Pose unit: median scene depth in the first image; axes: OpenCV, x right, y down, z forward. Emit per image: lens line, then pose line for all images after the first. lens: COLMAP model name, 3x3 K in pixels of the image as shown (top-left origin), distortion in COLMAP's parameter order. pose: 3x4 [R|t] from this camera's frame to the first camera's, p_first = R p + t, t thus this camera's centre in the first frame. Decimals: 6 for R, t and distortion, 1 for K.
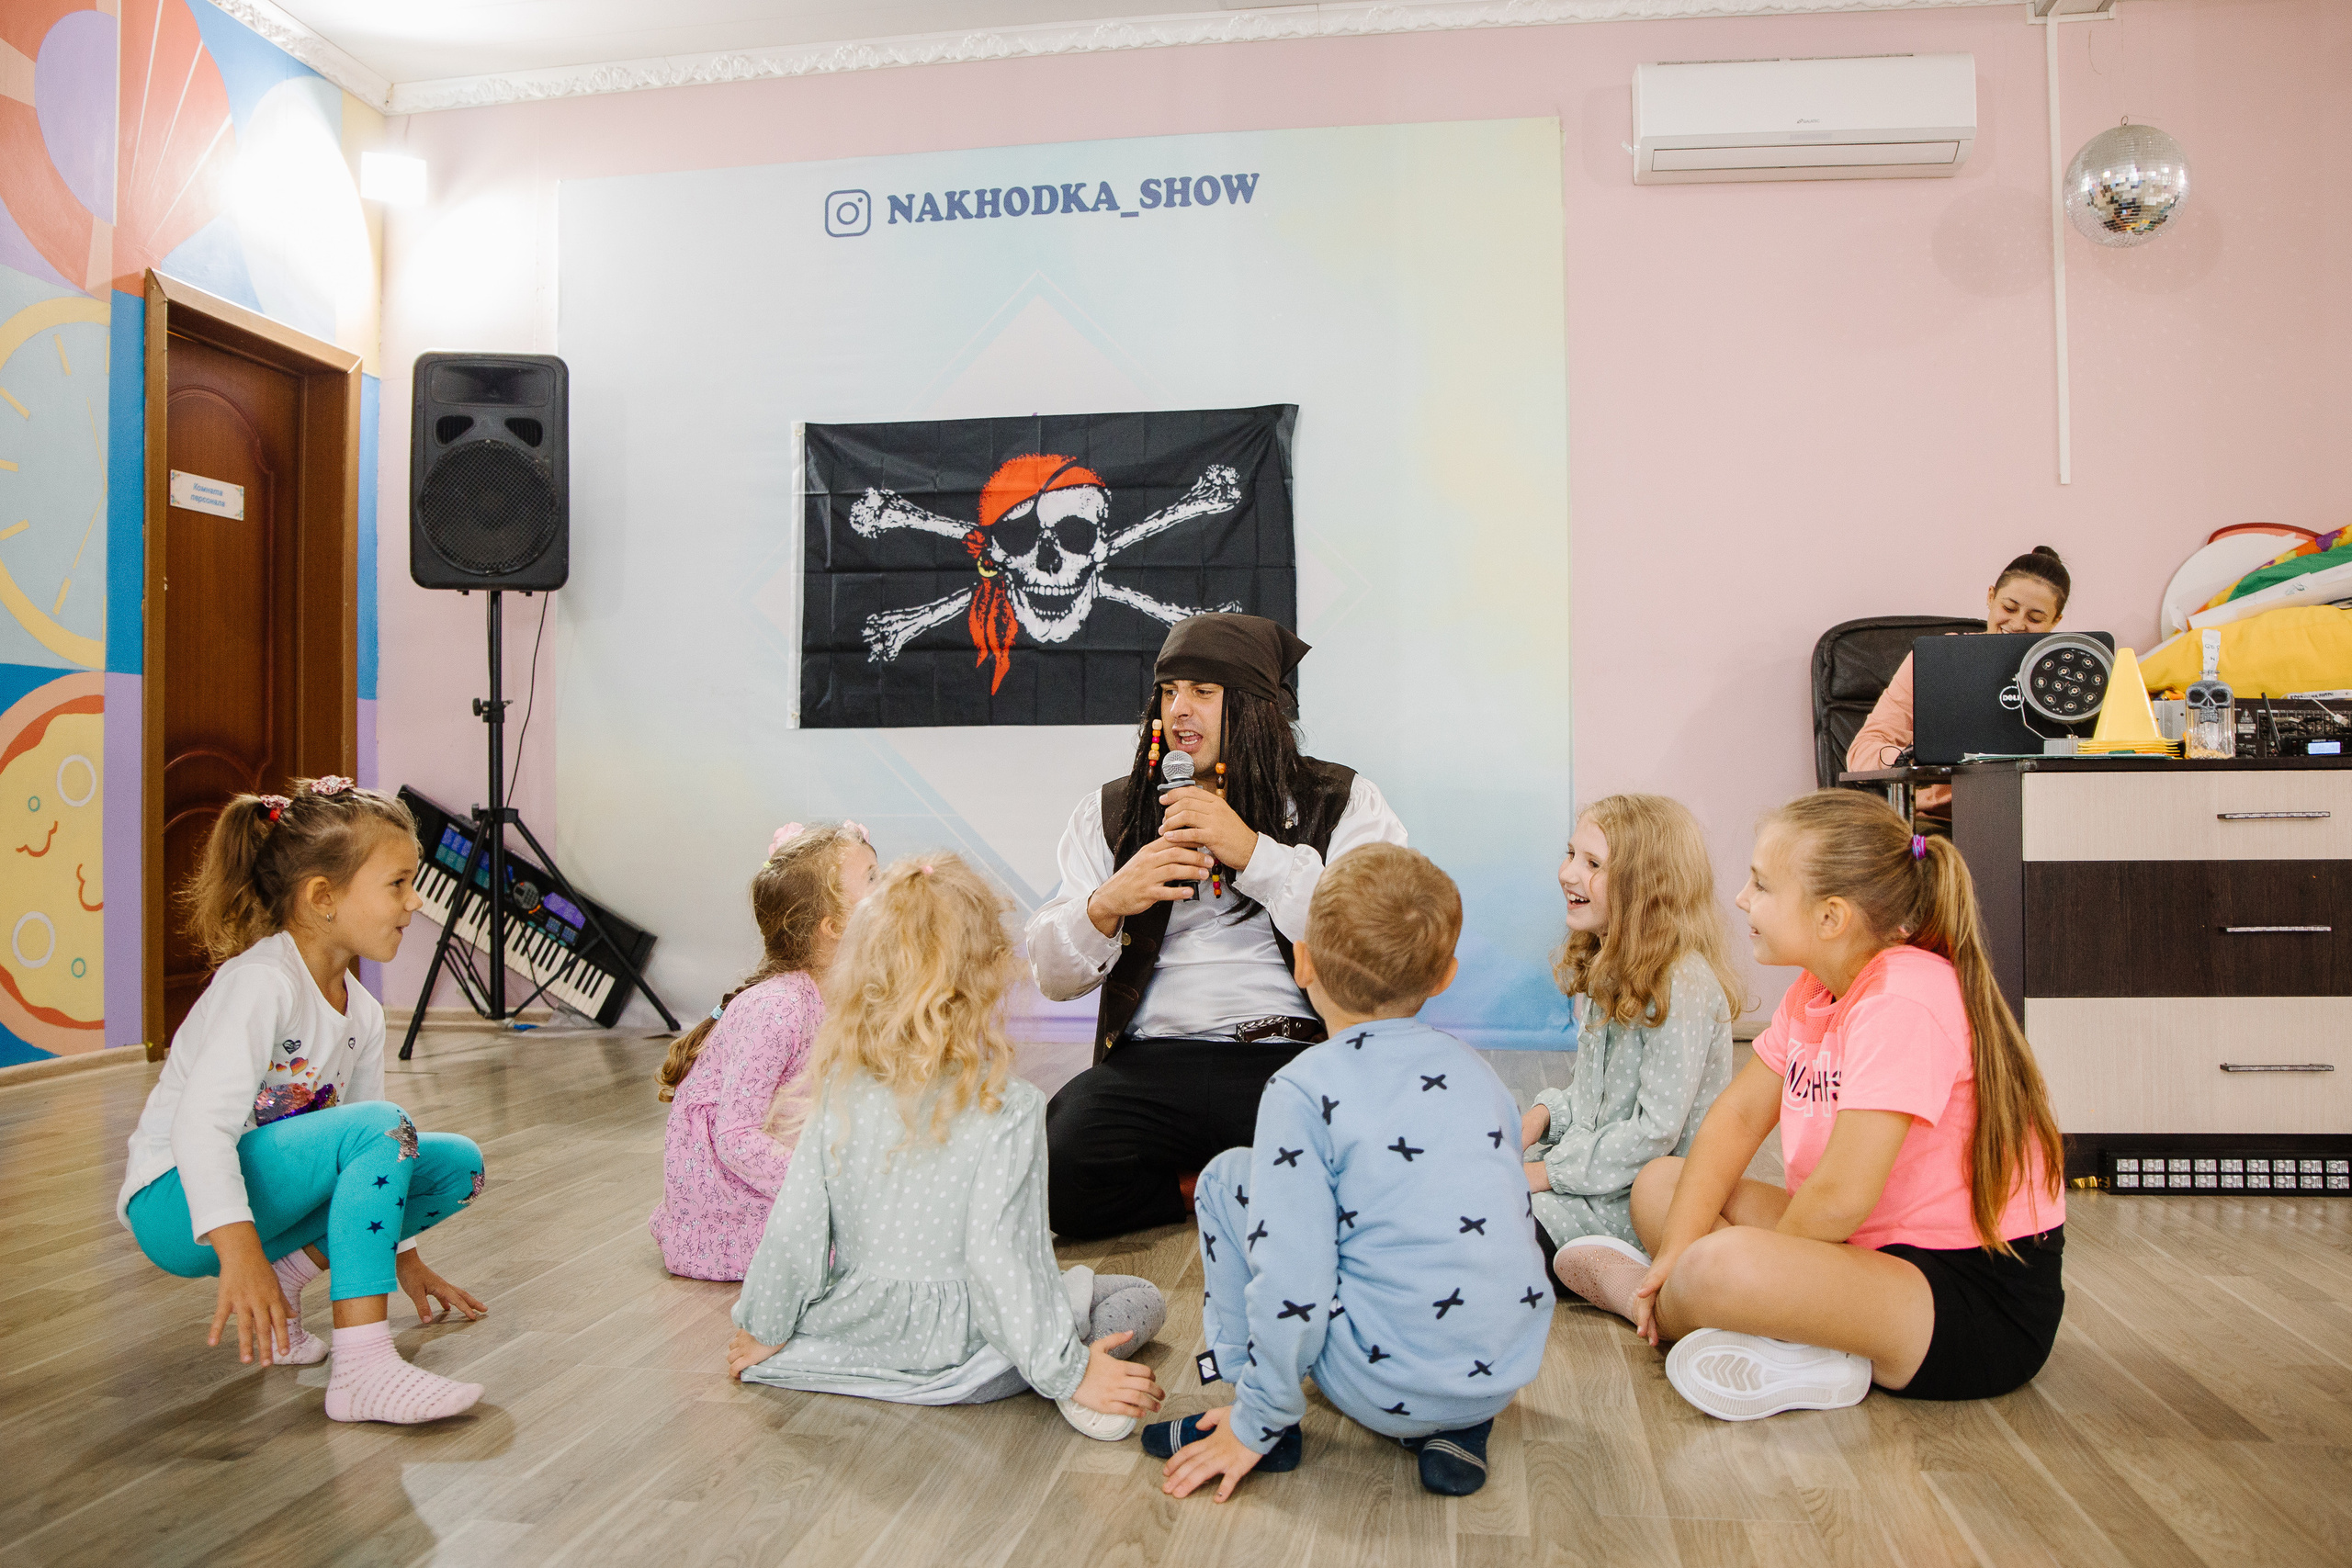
lens RADIAL K [[1746.5, 0, 1182.4], [0, 1746.5, 881.5], [0, 0, 1]] dist [-0.133125, 0.092975]
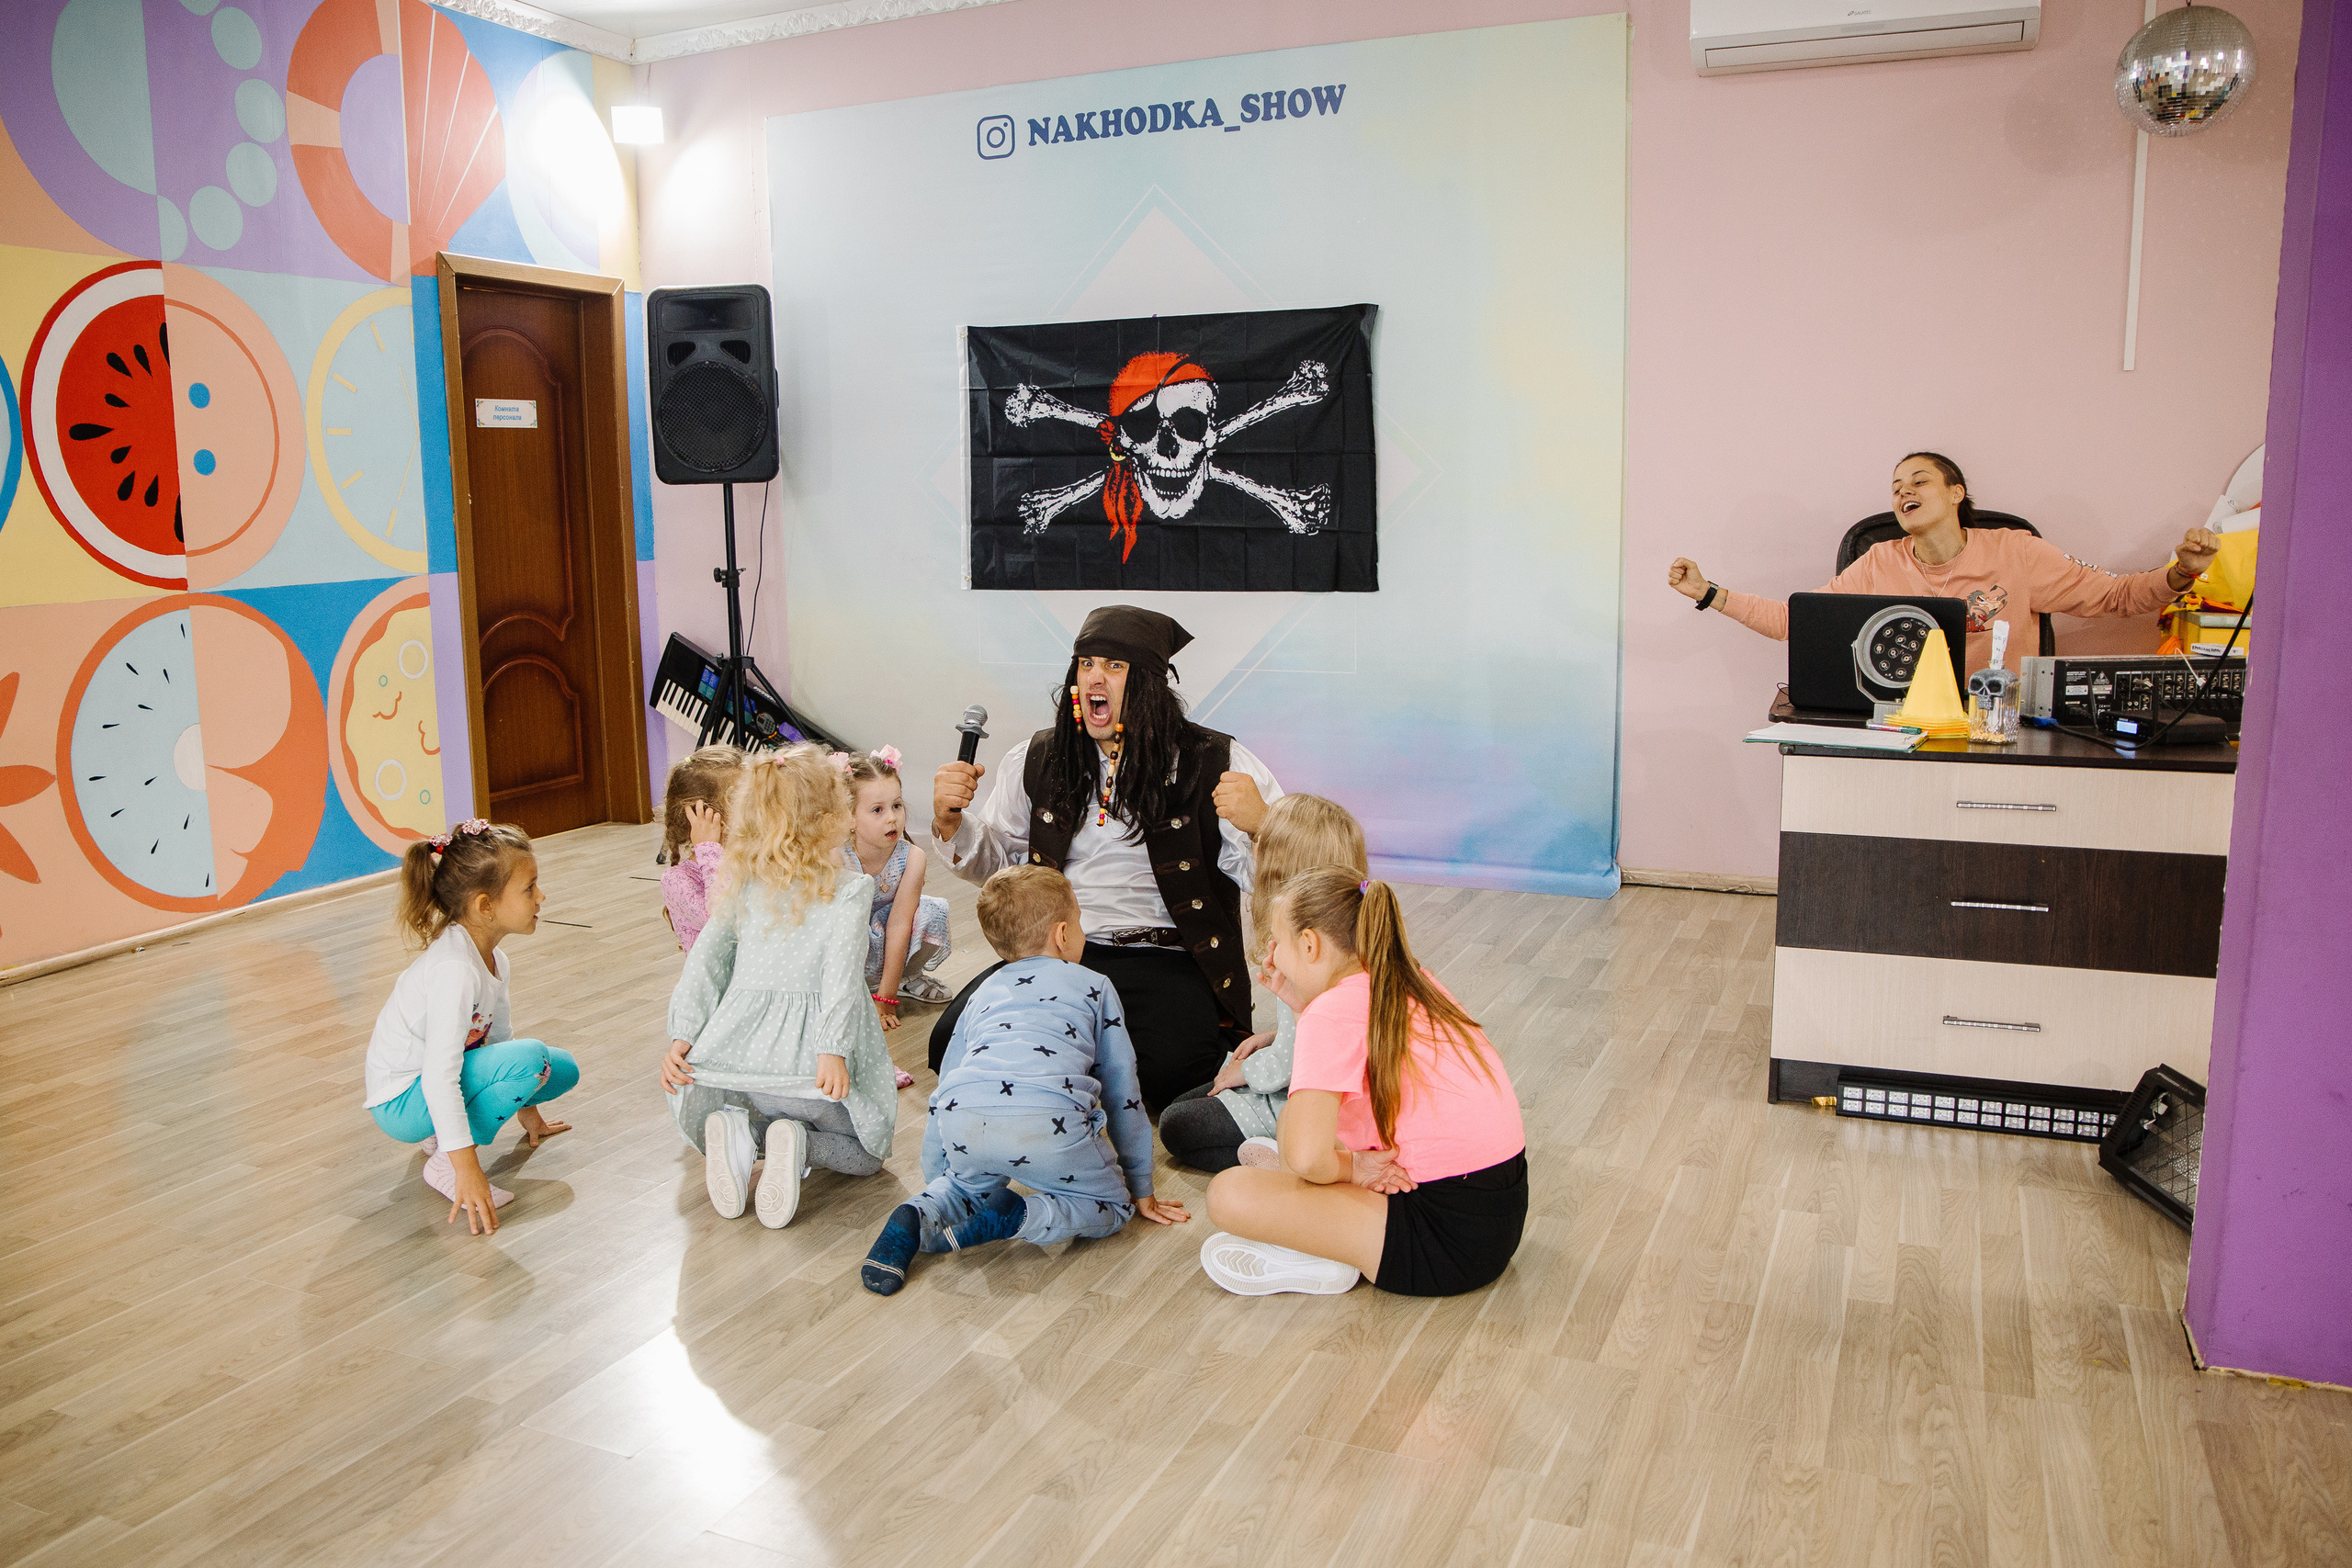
lens RADIAL K [[1746.5, 0, 1182.4], [0, 1746.5, 881.5], [0, 0, 1]] dist [-0.133125, 0.092975]
pose [[0.964674, 0.052324, -0.258200, 0.244528], [-0.003140, 0.982292, 0.187328, -0.117805], [0.263429, -0.179900, 0.947756, -0.134584]]
